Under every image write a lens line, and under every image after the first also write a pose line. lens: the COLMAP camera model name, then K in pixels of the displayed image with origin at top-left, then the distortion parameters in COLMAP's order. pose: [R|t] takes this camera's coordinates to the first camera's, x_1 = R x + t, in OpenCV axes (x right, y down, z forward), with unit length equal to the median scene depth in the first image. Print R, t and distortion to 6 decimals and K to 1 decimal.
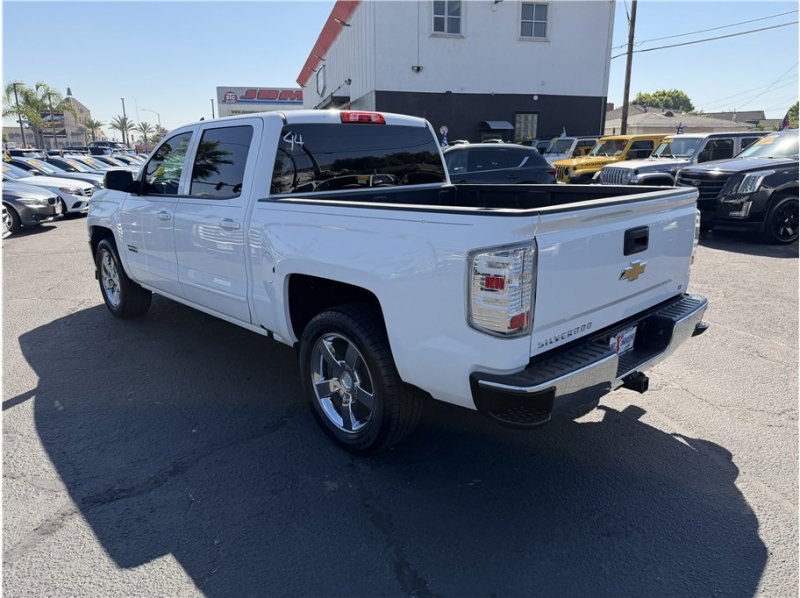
lens RADIAL K [[562.1, 0, 393.6], [0, 562.1, 295.8], [0, 0, 1]] dist [0.002419, -0.007408]
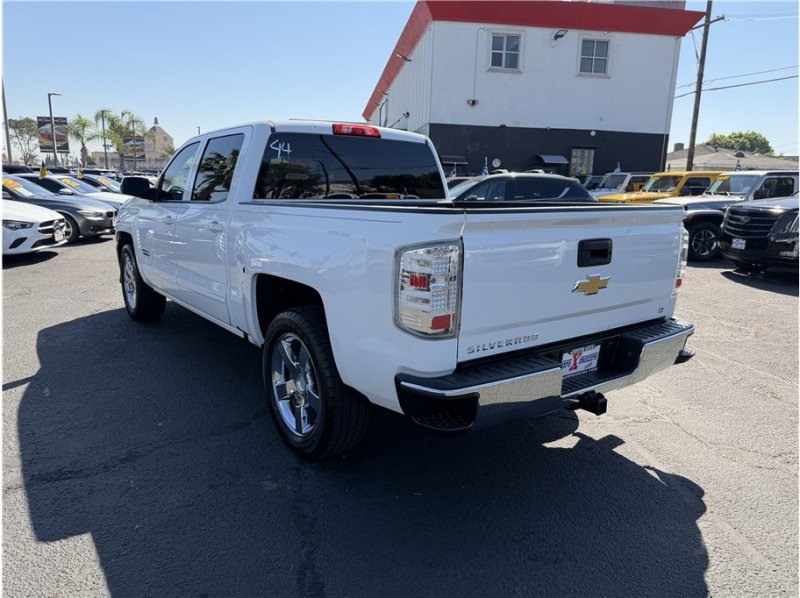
lens RADIAL K [[562.6, 0, 392.2], [0, 562.6, 297.1], [0, 0, 1]] dist [-0.002518, -0.002188]
pose [[0.993028, 0.053938, -0.104817, 0.119623], [-0.059590, 0.996890, -0.051560, 0.028882], [0.101710, 0.057446, 0.993154, 0.013807]]
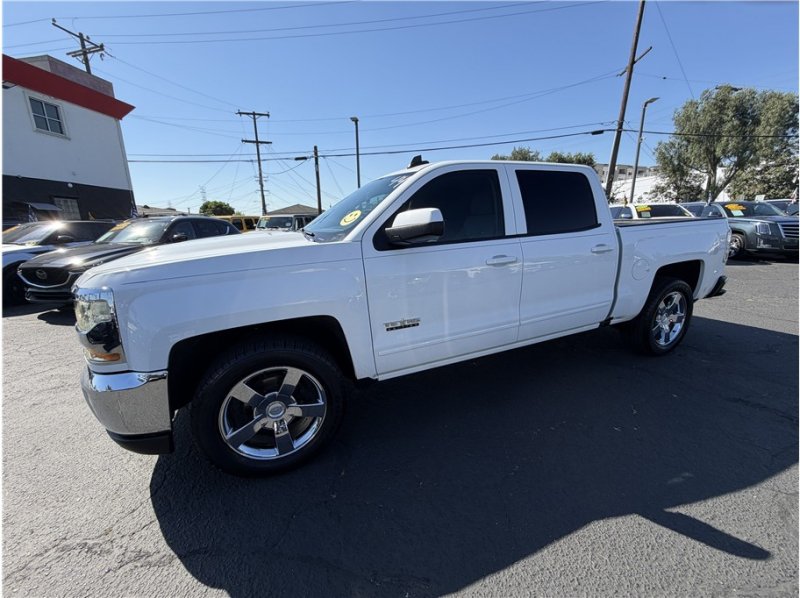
lens RADIAL K [[316.3, 0, 398.2], [0, 316.3, 299.8], [0, 0, 1]] dist [-0.001326, 0.000105]
pose [[0.337284, -0.215580, 0.916387, -0.929121], [0.256689, 0.957602, 0.130799, -0.188615], [-0.905732, 0.191110, 0.378321, 0.966910]]
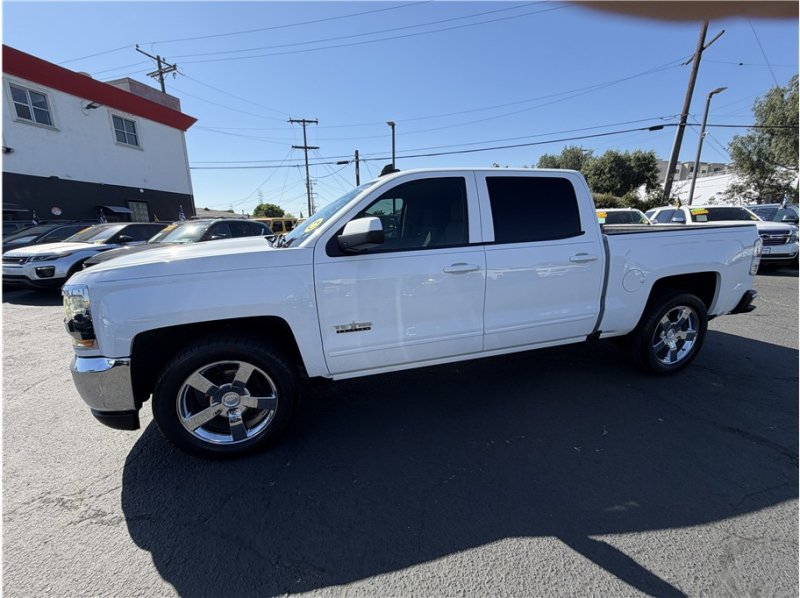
lens RADIAL K [[316.3, 0, 398.2], [0, 316.3, 299.8], [0, 0, 1]] dist [-0.001326, 0.000105]
pose [[0.461874, -0.196220, 0.864969, -0.889880], [0.235765, 0.967298, 0.093540, -0.163092], [-0.855037, 0.160726, 0.493031, 0.844328]]
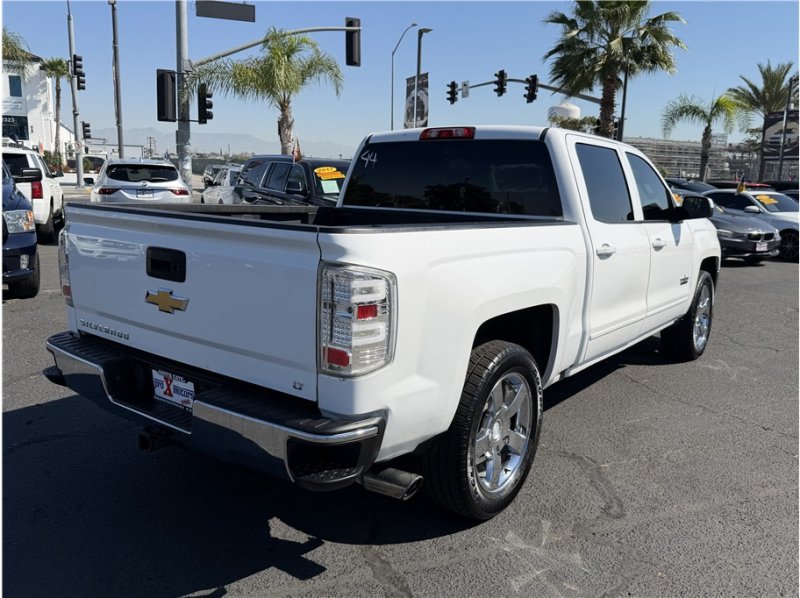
lens RADIAL K [[649.6, 0, 405.7], [0, 649.6, 291.4], [0, 0, 1]] dist [0.084220, -0.140882]
pose [[0.184800, 0.180542, -0.966051, 0.882205], [-0.276088, 0.952933, 0.125276, -0.170987], [0.943199, 0.243563, 0.225947, 0.691985]]
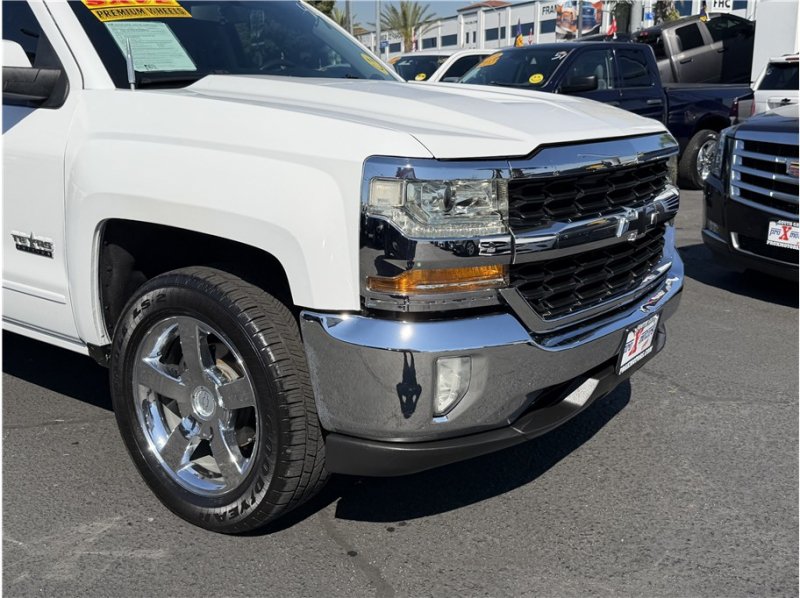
lens RADIAL K [[821.7, 0, 405.8], [0, 821.7, 302.4], [0, 0, 1]] dist [0.225462, -0.534090]
pose [[-0.979454, 0.057296, -0.193358, -0.341164], [-0.041423, 0.881190, 0.470945, -0.456282], [0.197368, 0.469278, -0.860711, 2.071271]]
